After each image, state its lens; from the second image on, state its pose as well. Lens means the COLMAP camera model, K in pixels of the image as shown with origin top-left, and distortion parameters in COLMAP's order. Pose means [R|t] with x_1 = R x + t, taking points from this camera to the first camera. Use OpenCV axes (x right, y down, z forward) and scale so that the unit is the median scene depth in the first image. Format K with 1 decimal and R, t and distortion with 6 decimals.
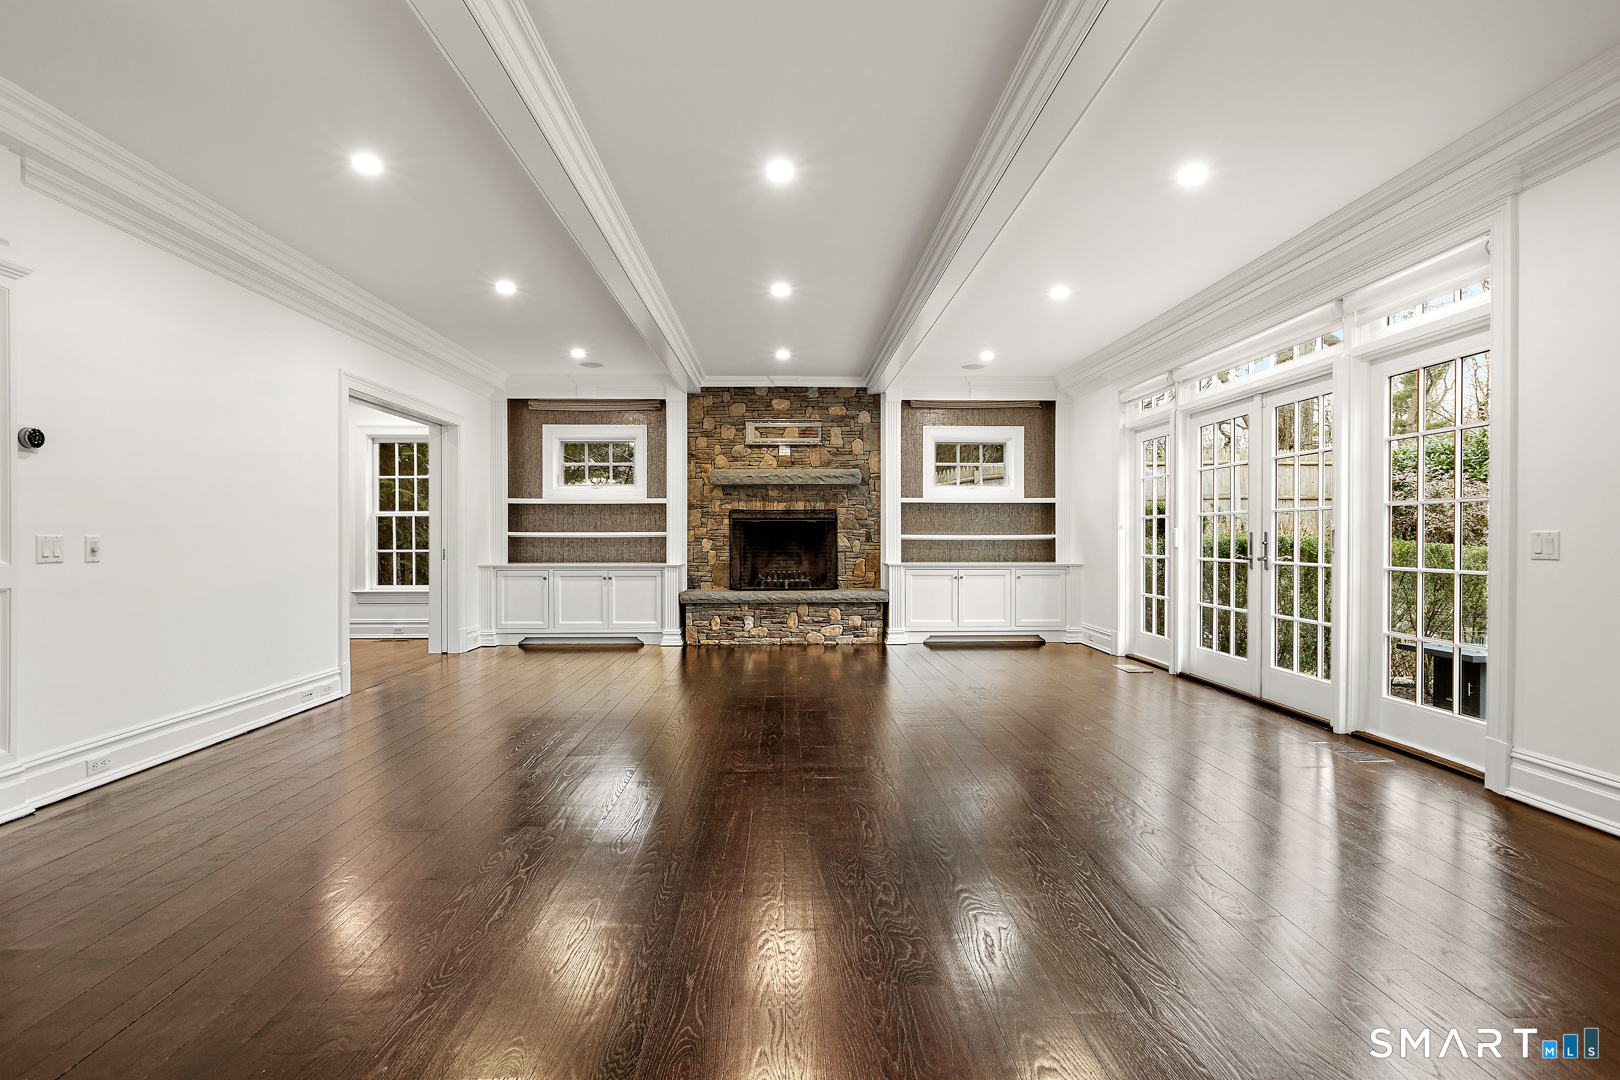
lens RADIAL K [[786.5, 0, 802.4], [0, 786.5, 529.4], [0, 0, 1]] dist [0.003809, 0.000100]
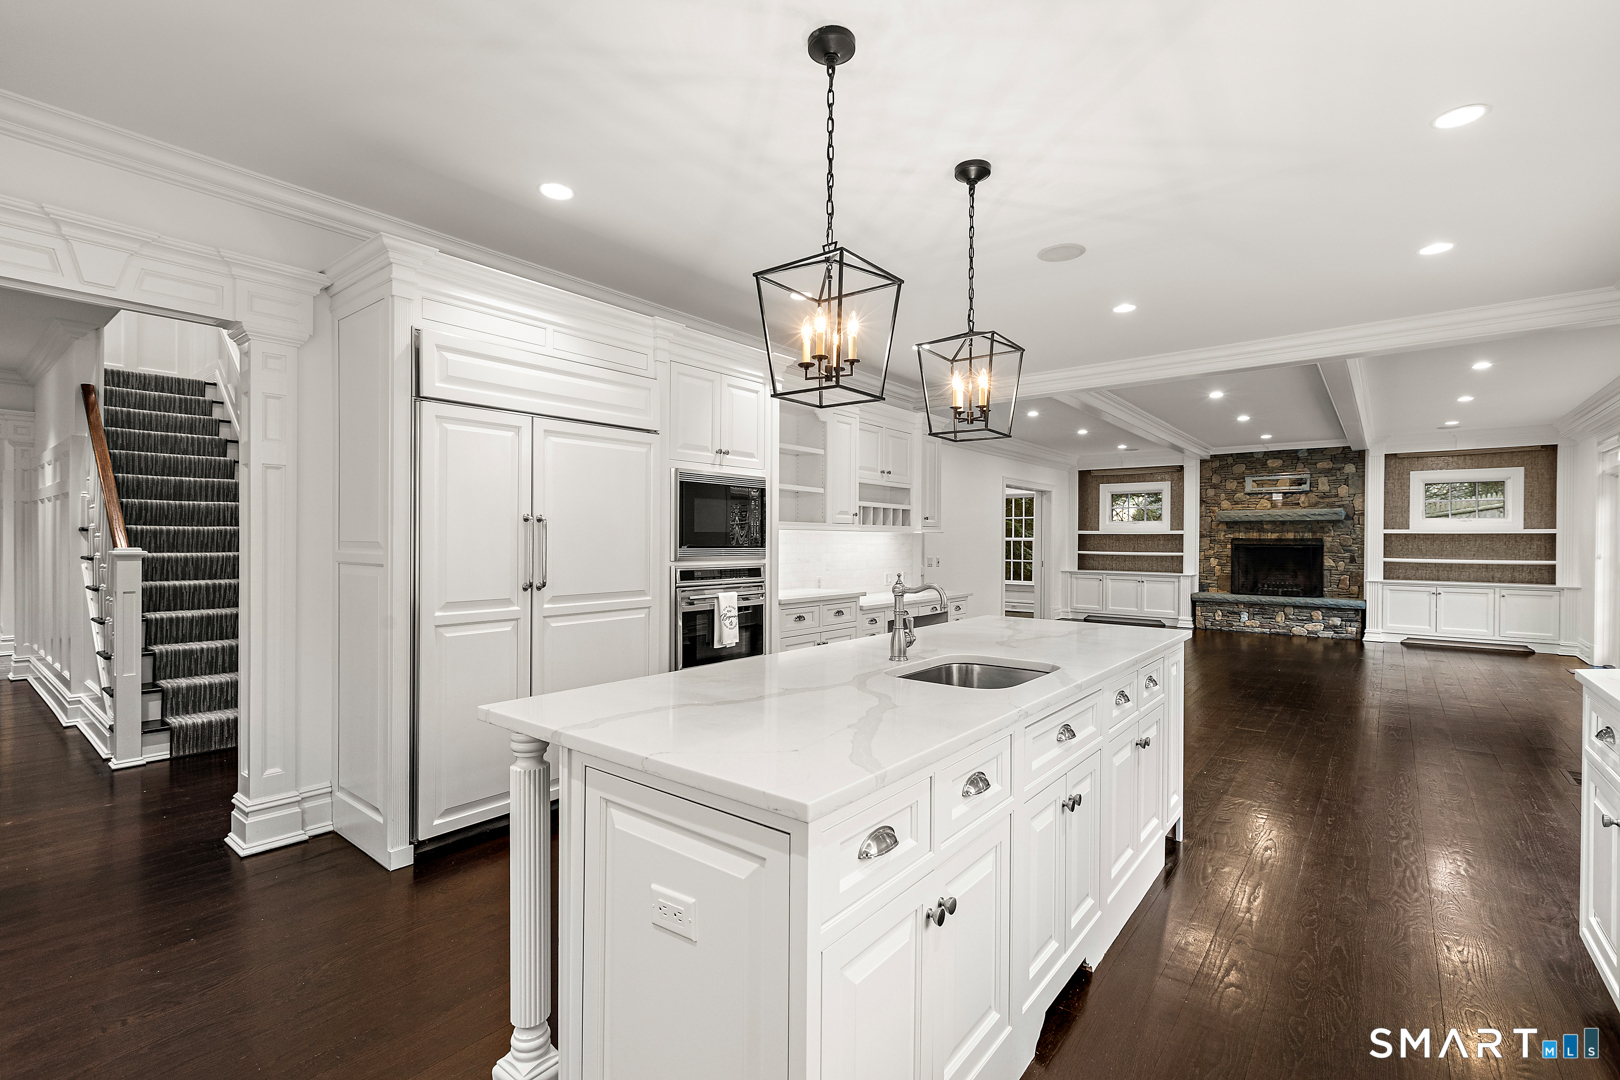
lens RADIAL K [[721.4, 0, 812.0], [0, 721.4, 541.3], [0, 0, 1]] dist [0.001100, -0.001239]
pose [[0.768986, 0.008616, -0.639207, 0.162512], [-0.003954, 0.999954, 0.008721, -0.027875], [0.639253, -0.004178, 0.768985, -0.516539]]
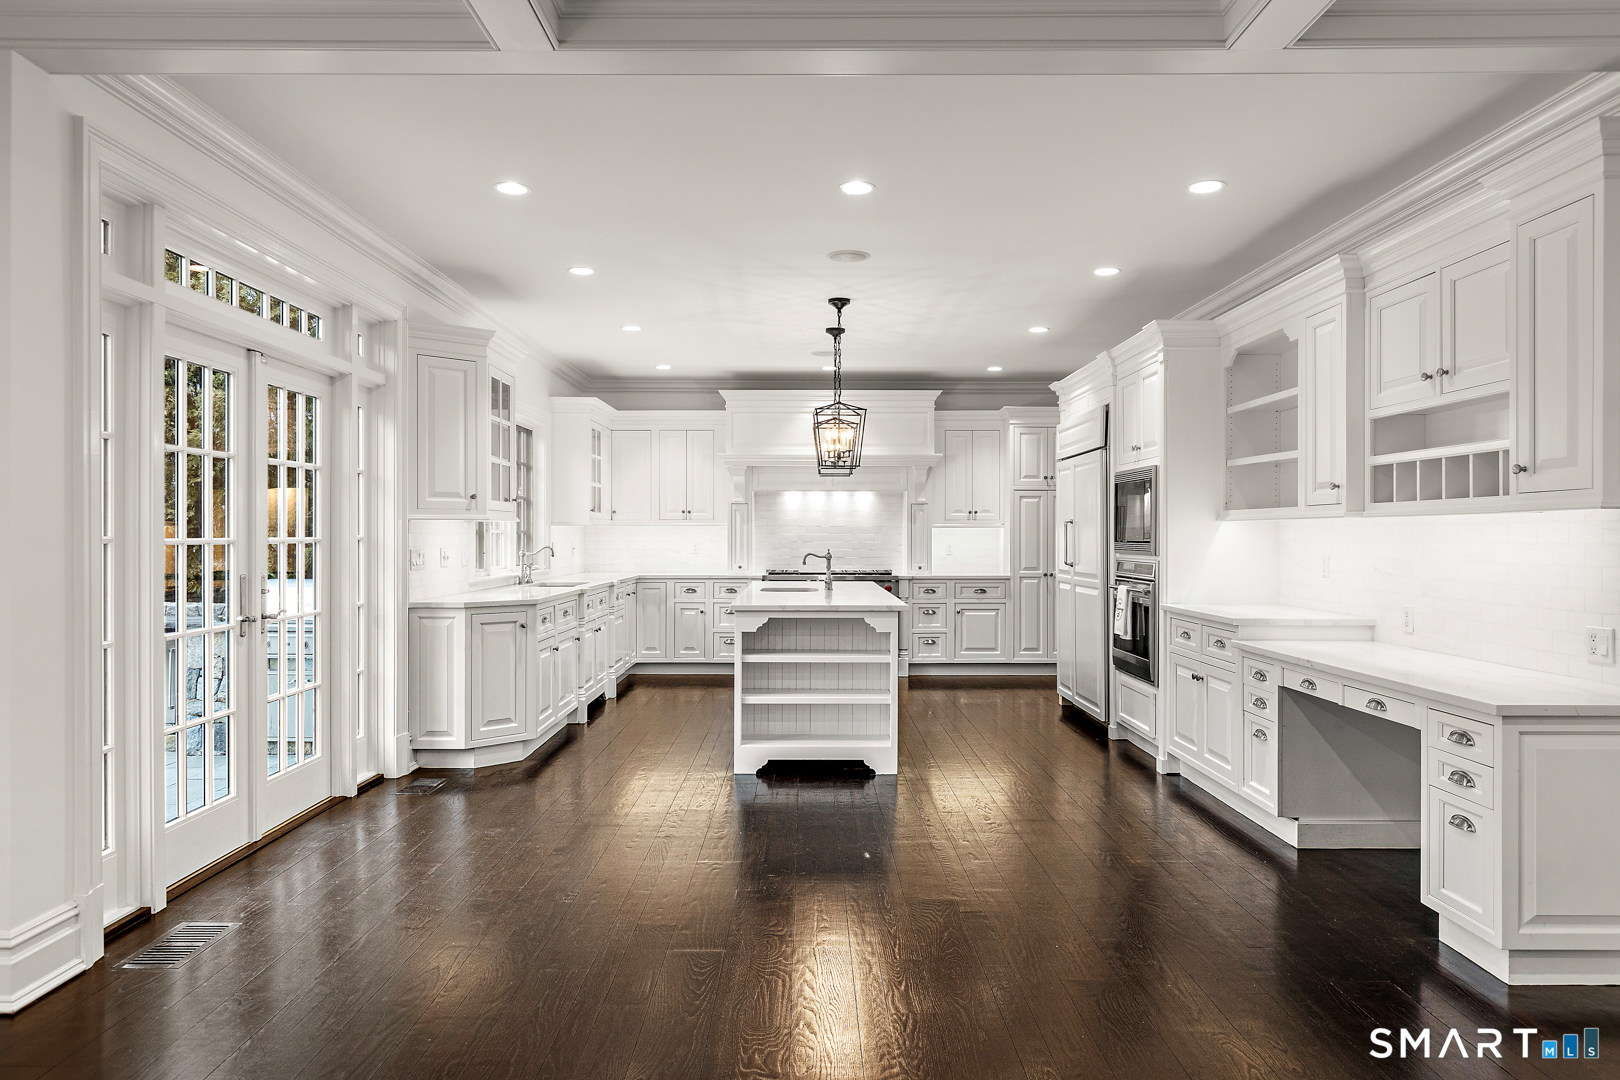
lens RADIAL K [[1031.5, 0, 804.7], [0, 1031.5, 535.6], [0, 0, 1]] dist [-0.003603, -0.001852]
pose [[-0.999772, -0.002681, 0.021198, 0.014751], [-0.002781, 0.999985, -0.004695, -0.019570], [-0.021185, -0.004753, -0.999764, 0.542899]]
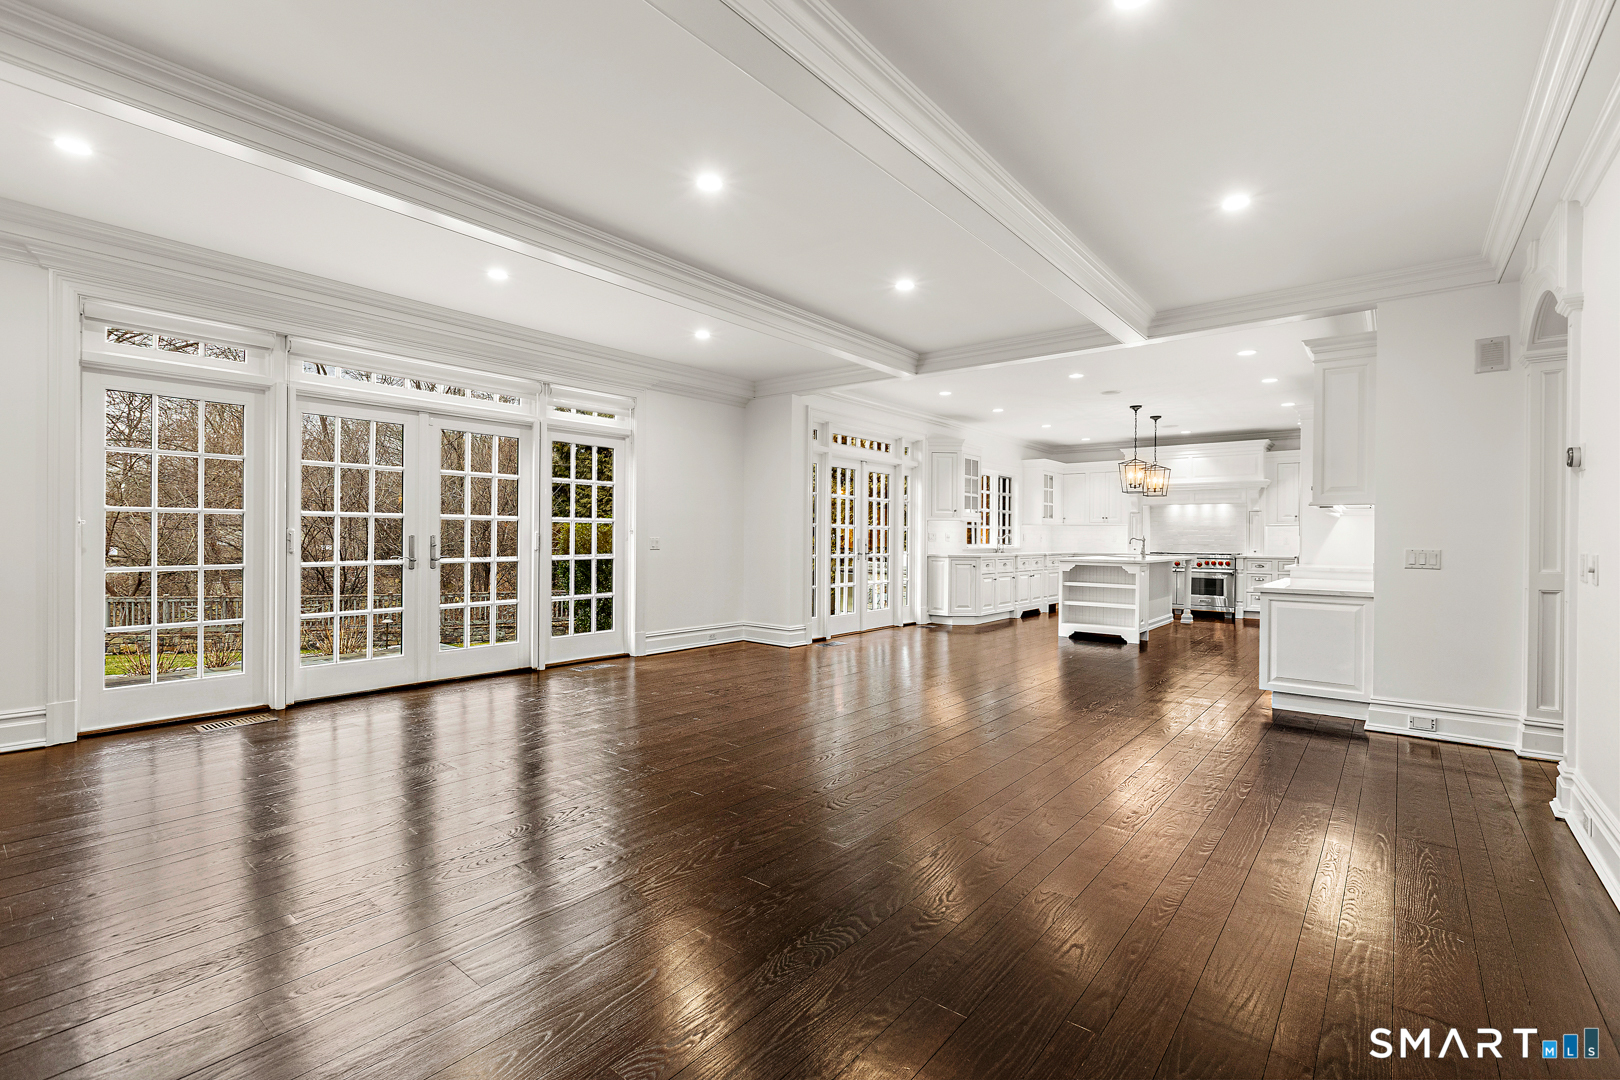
lens RADIAL K [[721.4, 0, 805.8], [0, 721.4, 538.4], [0, 0, 1]] dist [0.001100, -0.001239]
pose [[-0.760638, -0.009309, 0.649110, -0.306132], [-0.013846, 0.999902, -0.001885, 0.000510], [-0.649029, -0.010422, -0.760692, 0.872280]]
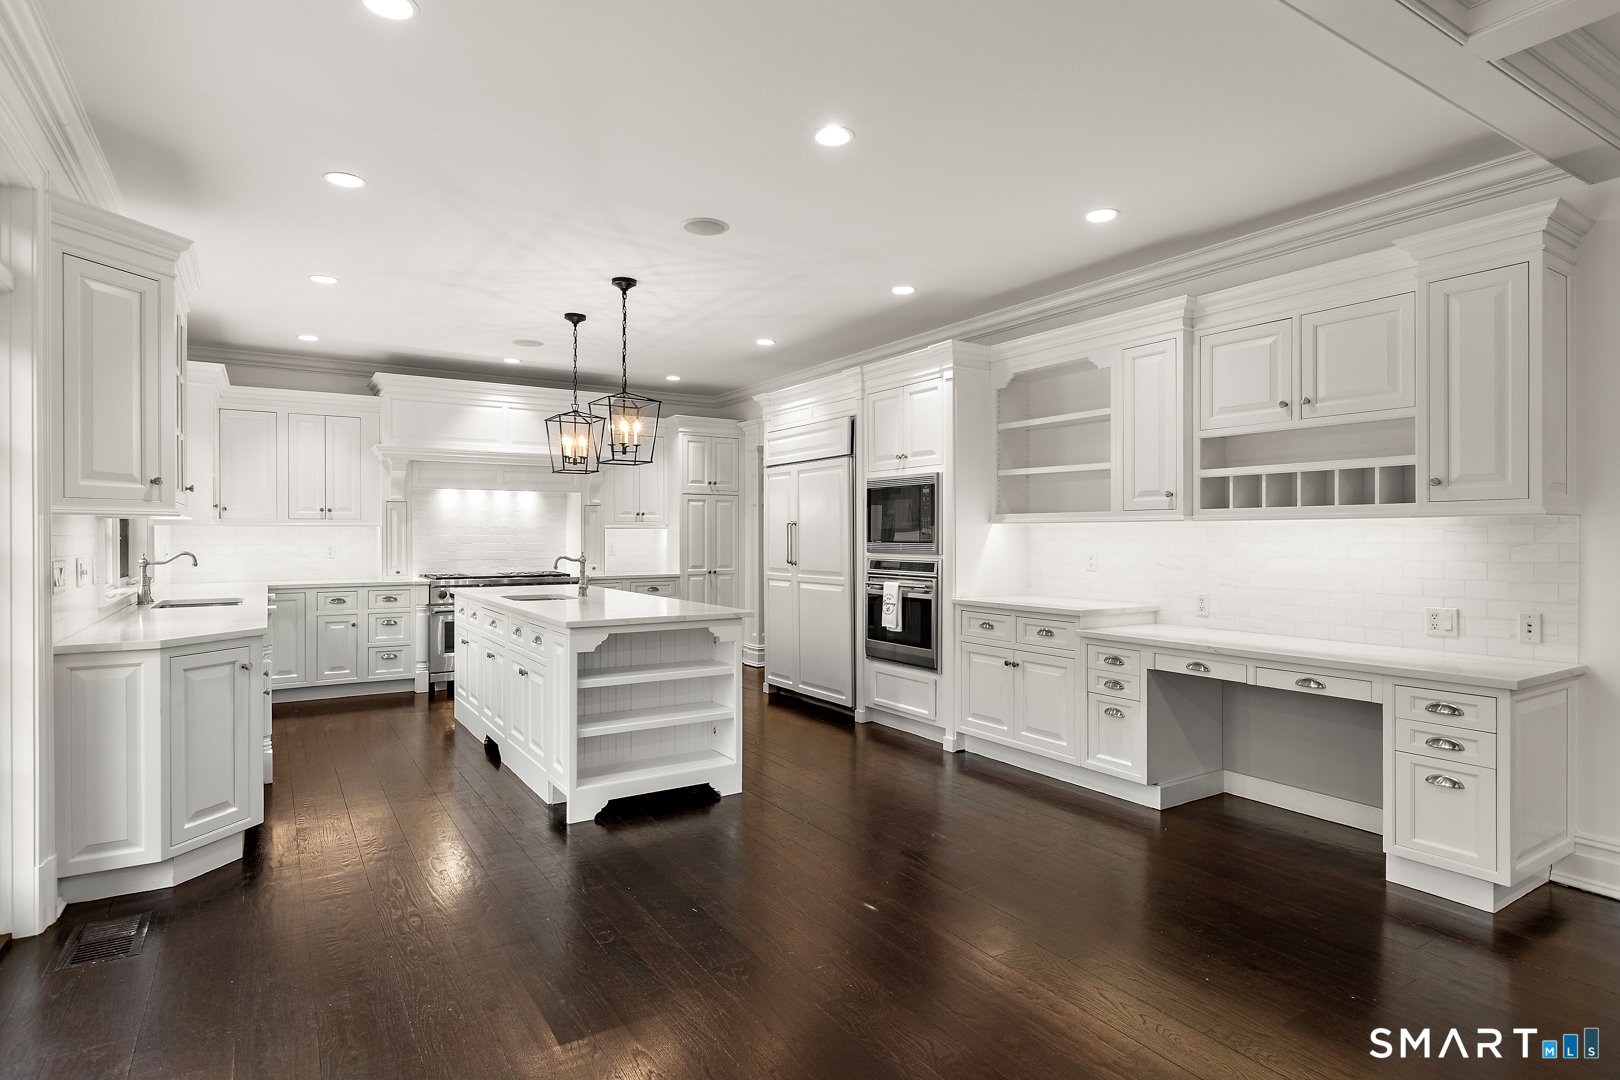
lens RADIAL K [[845.4, 0, 806.5], [0, 845.4, 537.5], [0, 0, 1]] dist [-0.003217, -0.001259]
pose [[-0.853769, 0.000656, -0.520652, 0.197981], [0.002275, 0.999994, -0.002470, -0.021340], [0.520648, -0.003294, -0.853765, 0.335533]]
